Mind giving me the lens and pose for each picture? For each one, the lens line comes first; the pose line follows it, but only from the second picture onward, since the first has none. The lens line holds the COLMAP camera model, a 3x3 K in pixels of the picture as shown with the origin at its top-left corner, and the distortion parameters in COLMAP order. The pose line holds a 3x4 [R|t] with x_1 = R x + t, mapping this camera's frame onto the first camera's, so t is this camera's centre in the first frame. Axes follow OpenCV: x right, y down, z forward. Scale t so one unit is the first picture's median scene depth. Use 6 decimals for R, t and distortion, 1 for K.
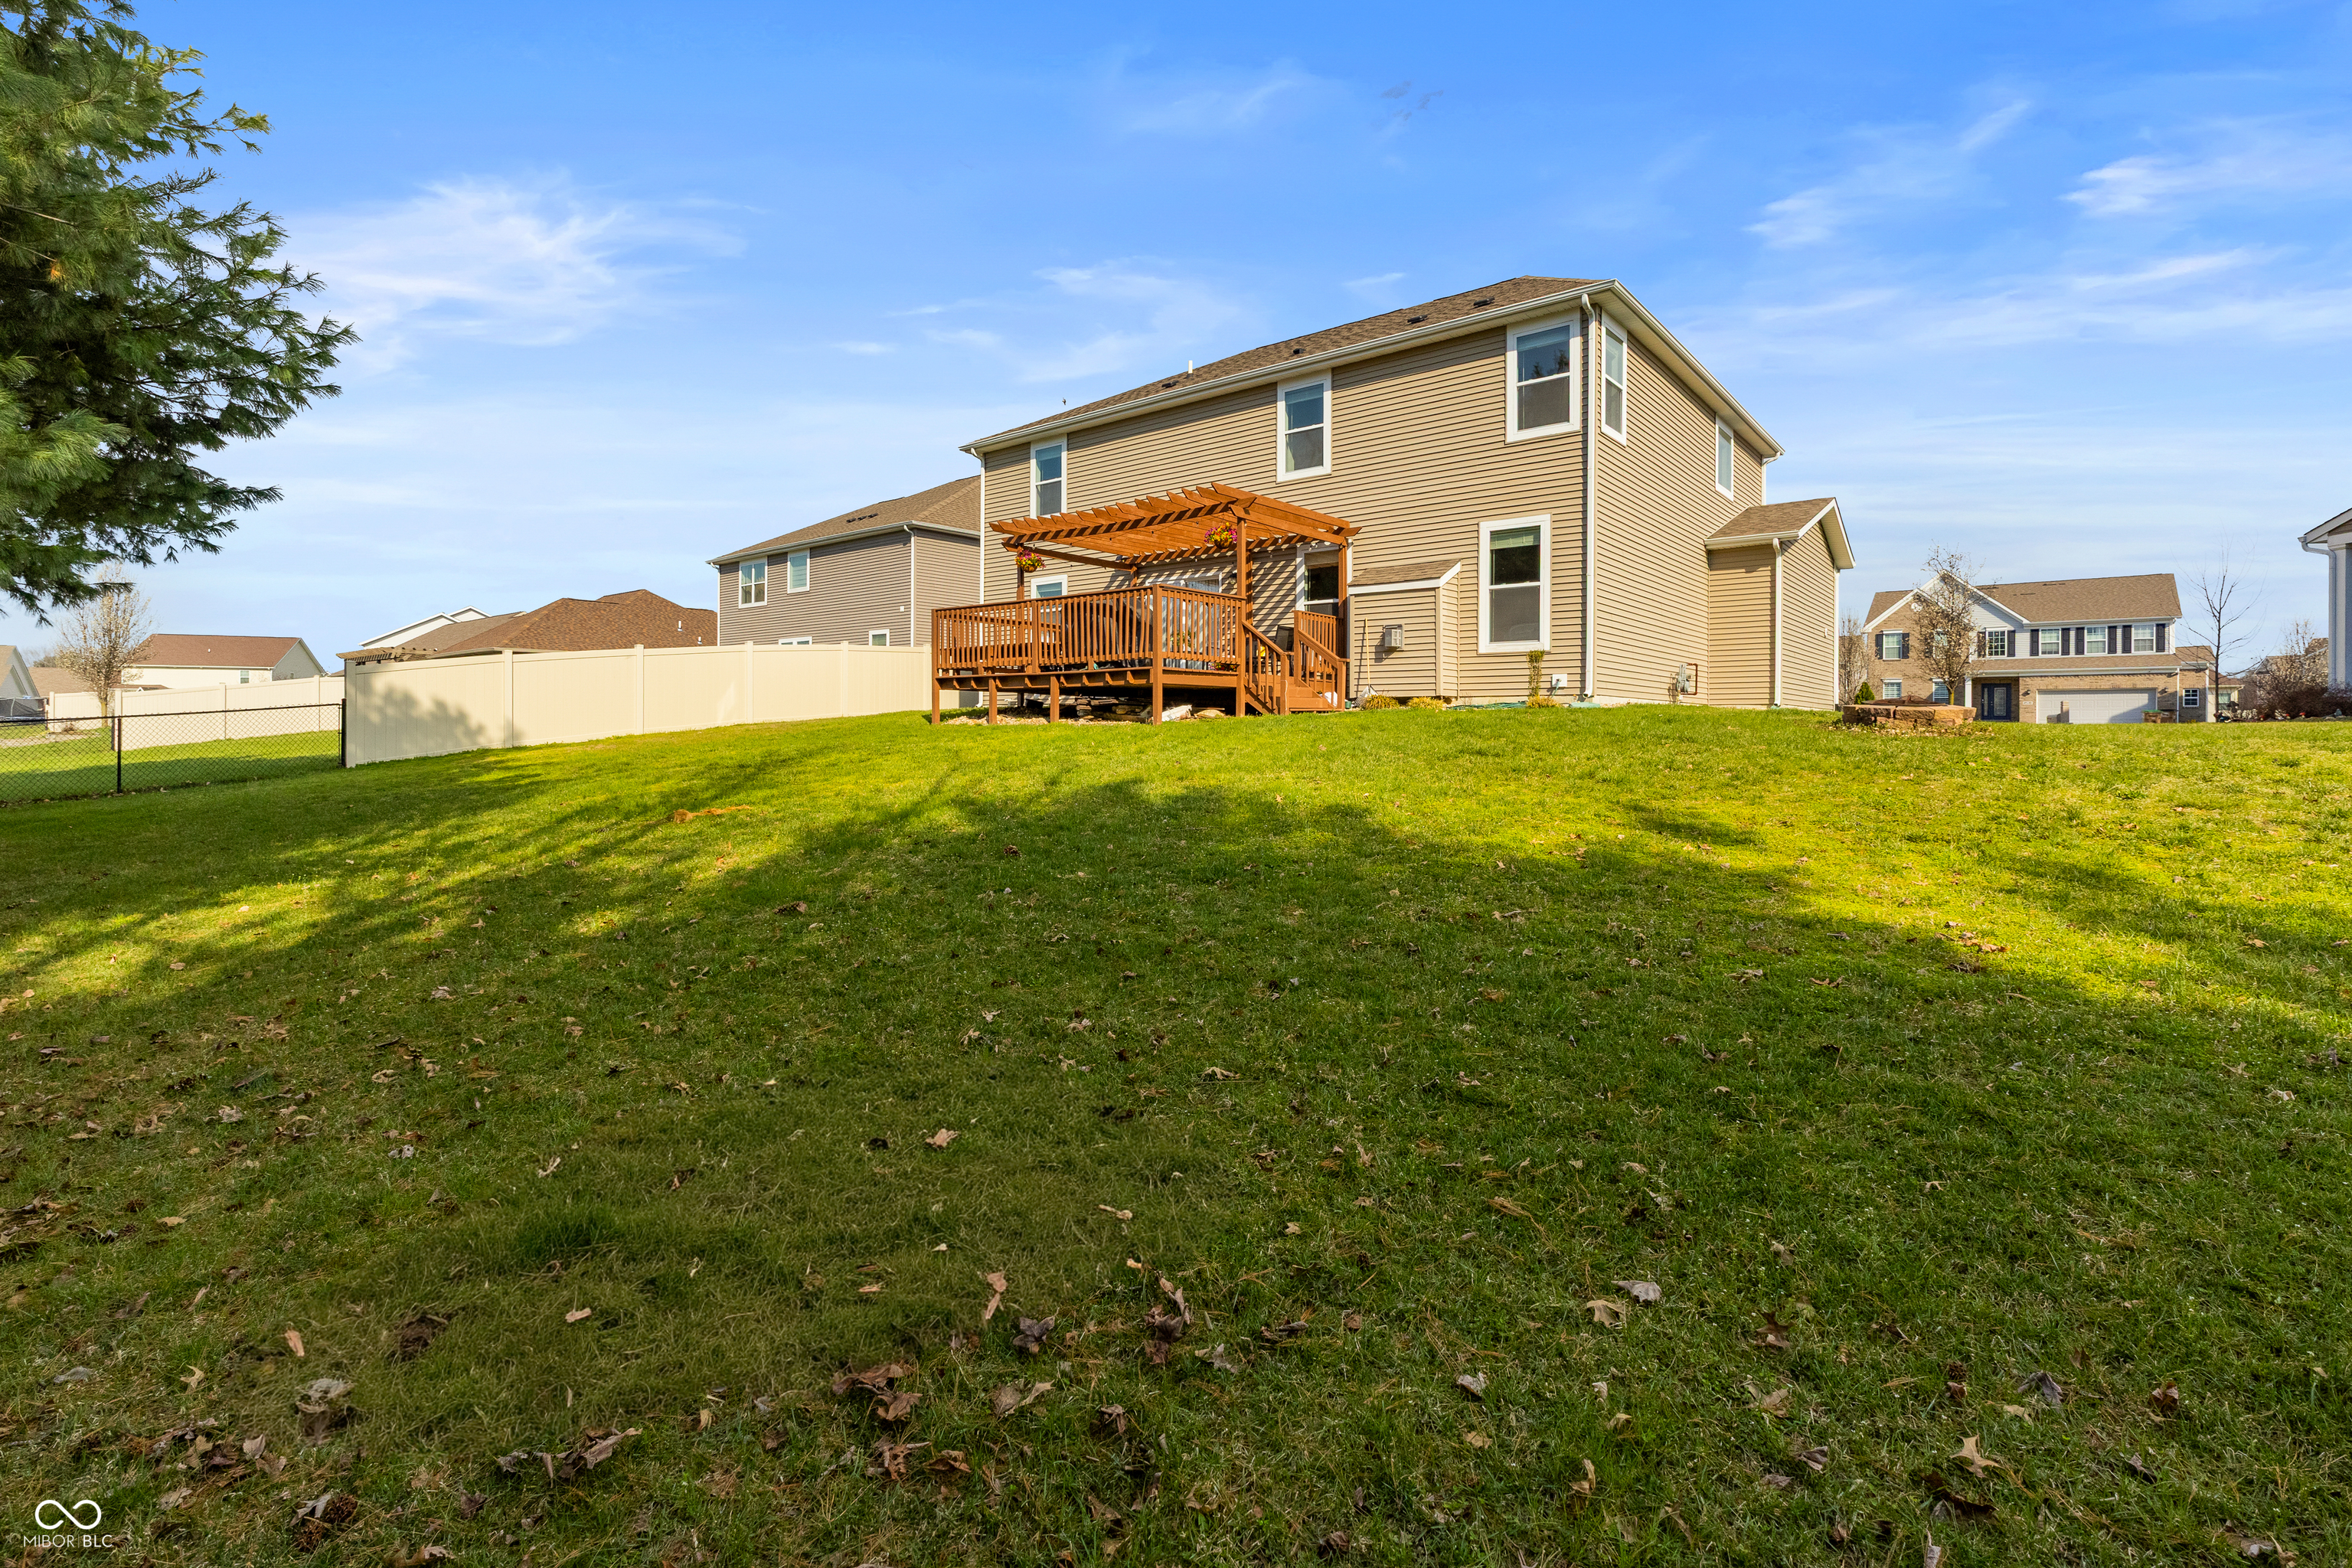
lens RADIAL K [[1064.0, 0, 1175.6], [0, 1064.0, 722.5], [0, 0, 1]] dist [-0.002074, -0.000043]
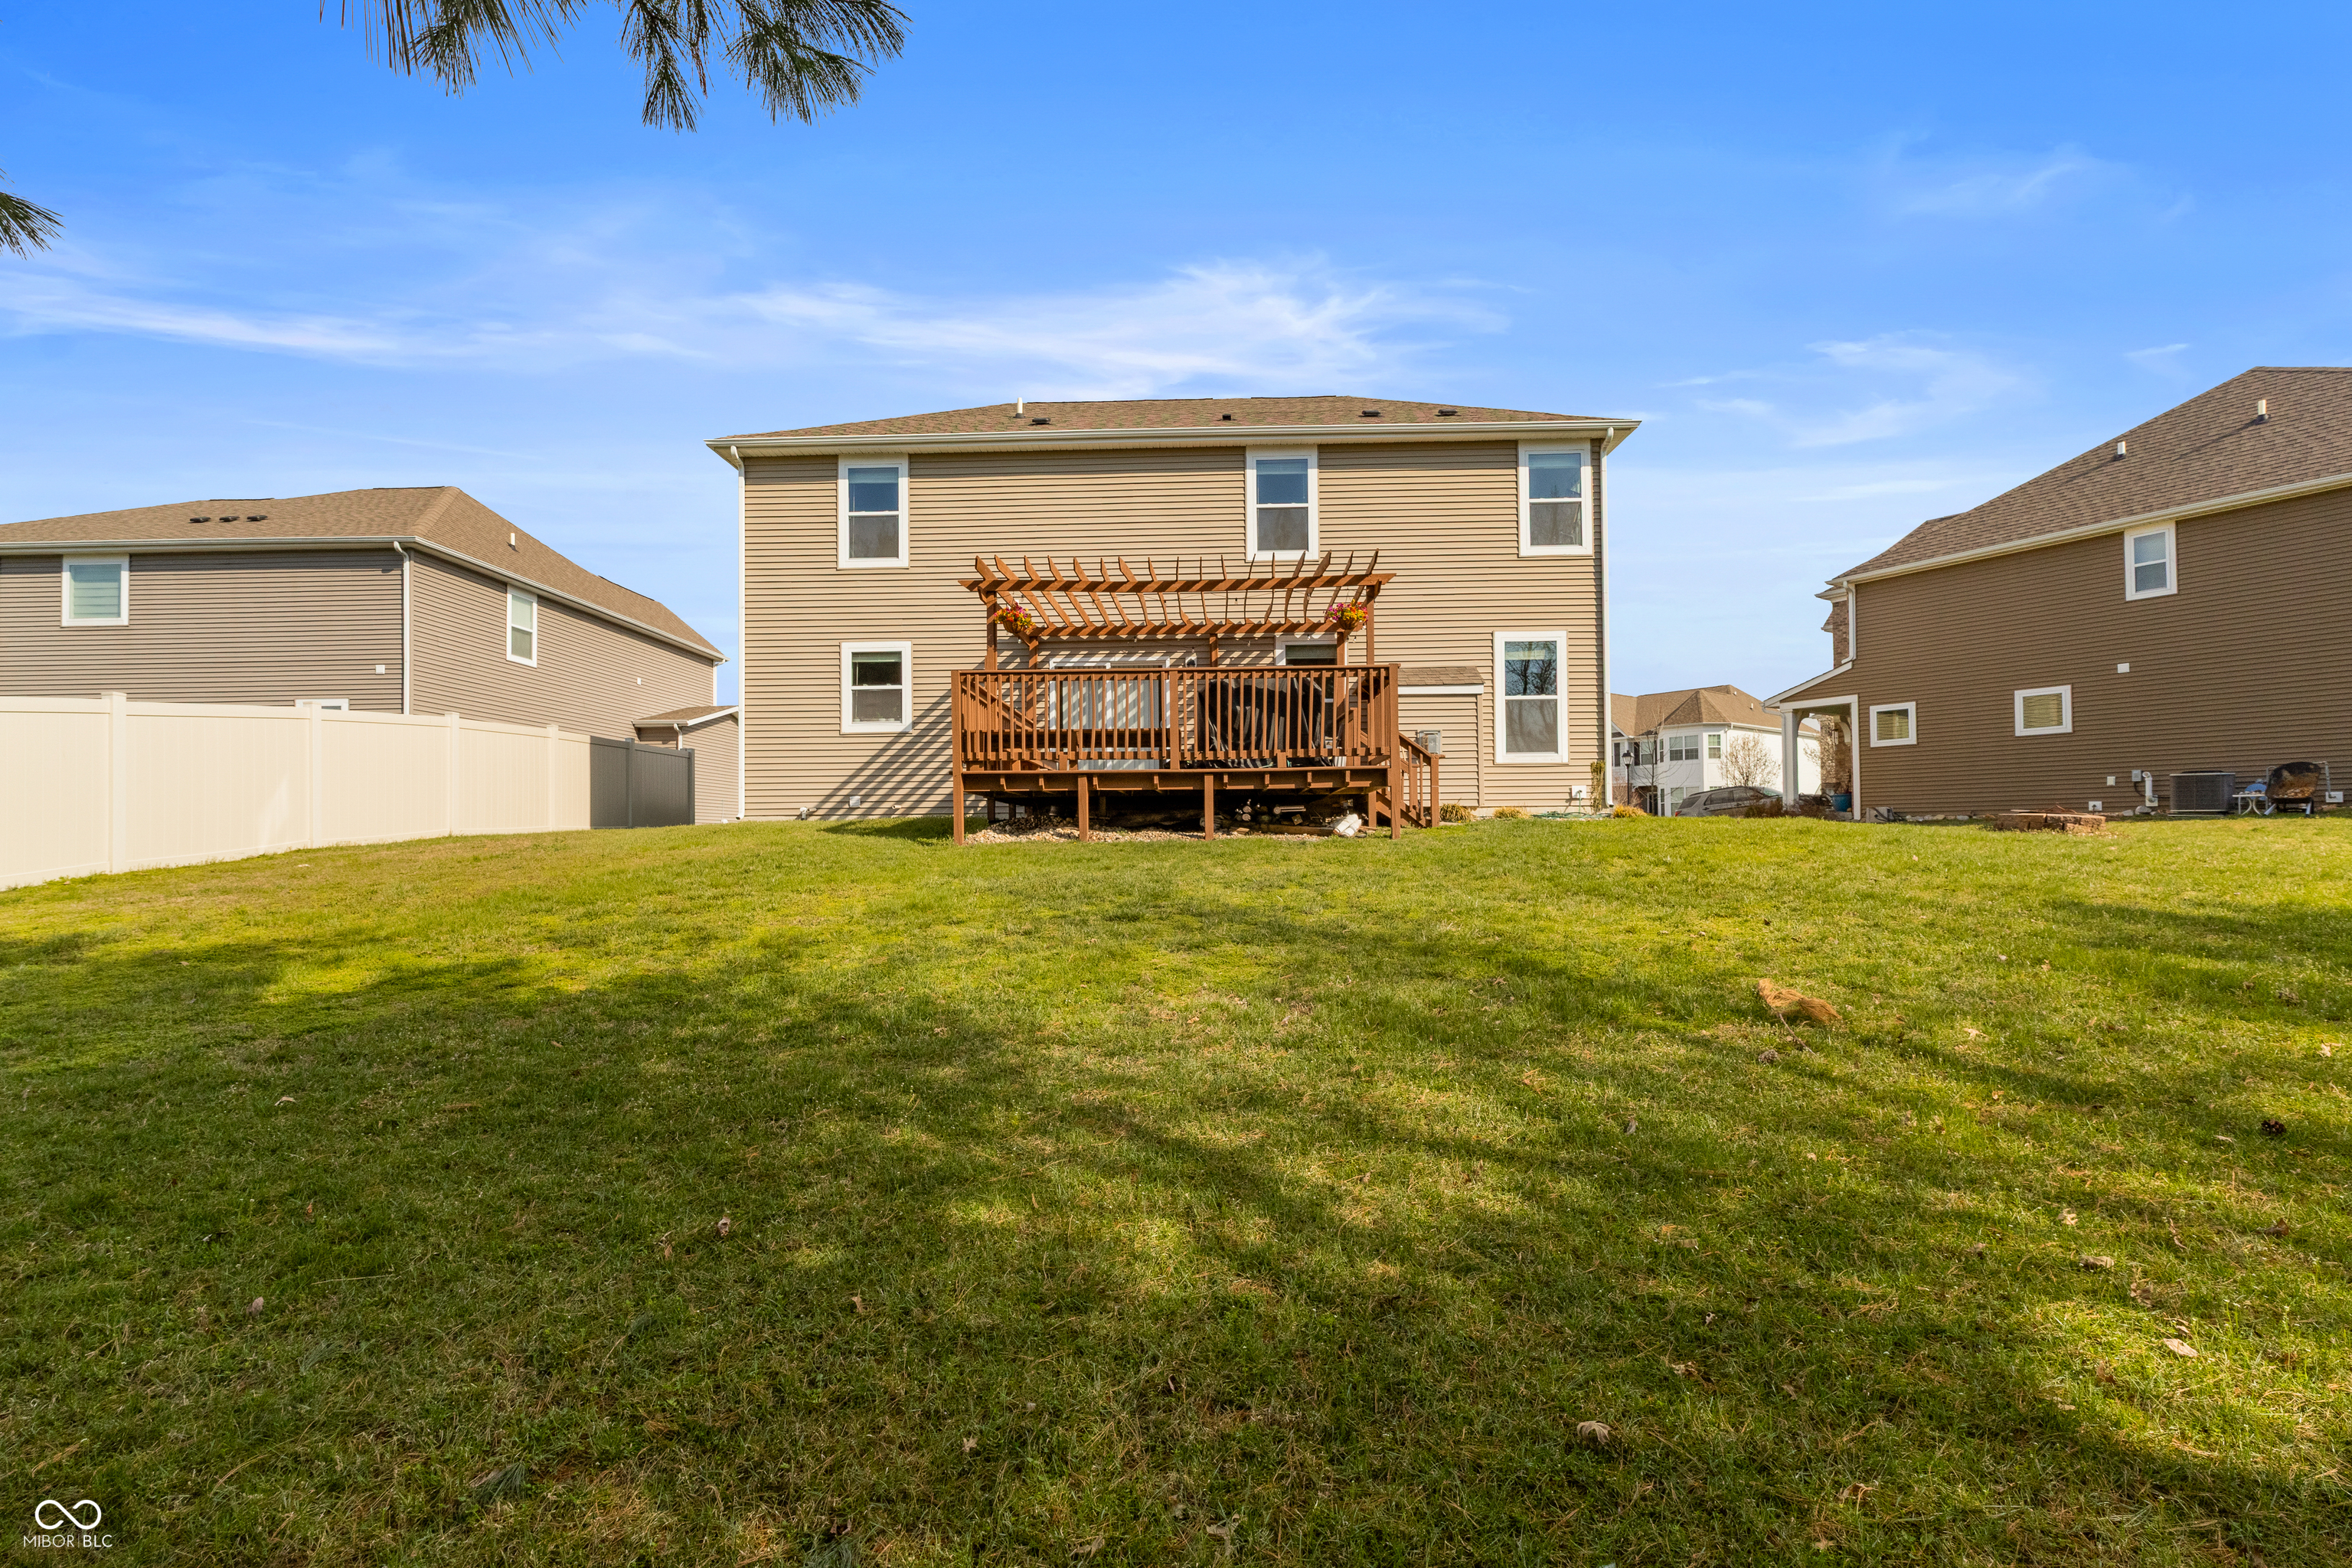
lens RADIAL K [[991.7, 0, 1142.4], [0, 991.7, 827.3], [0, 0, 1]] dist [0.002071, 0.000391]
pose [[0.790333, -0.006679, 0.612641, -0.492385], [0.010553, 0.999941, -0.002712, -0.005665], [-0.612587, 0.008609, 0.790356, 0.424484]]
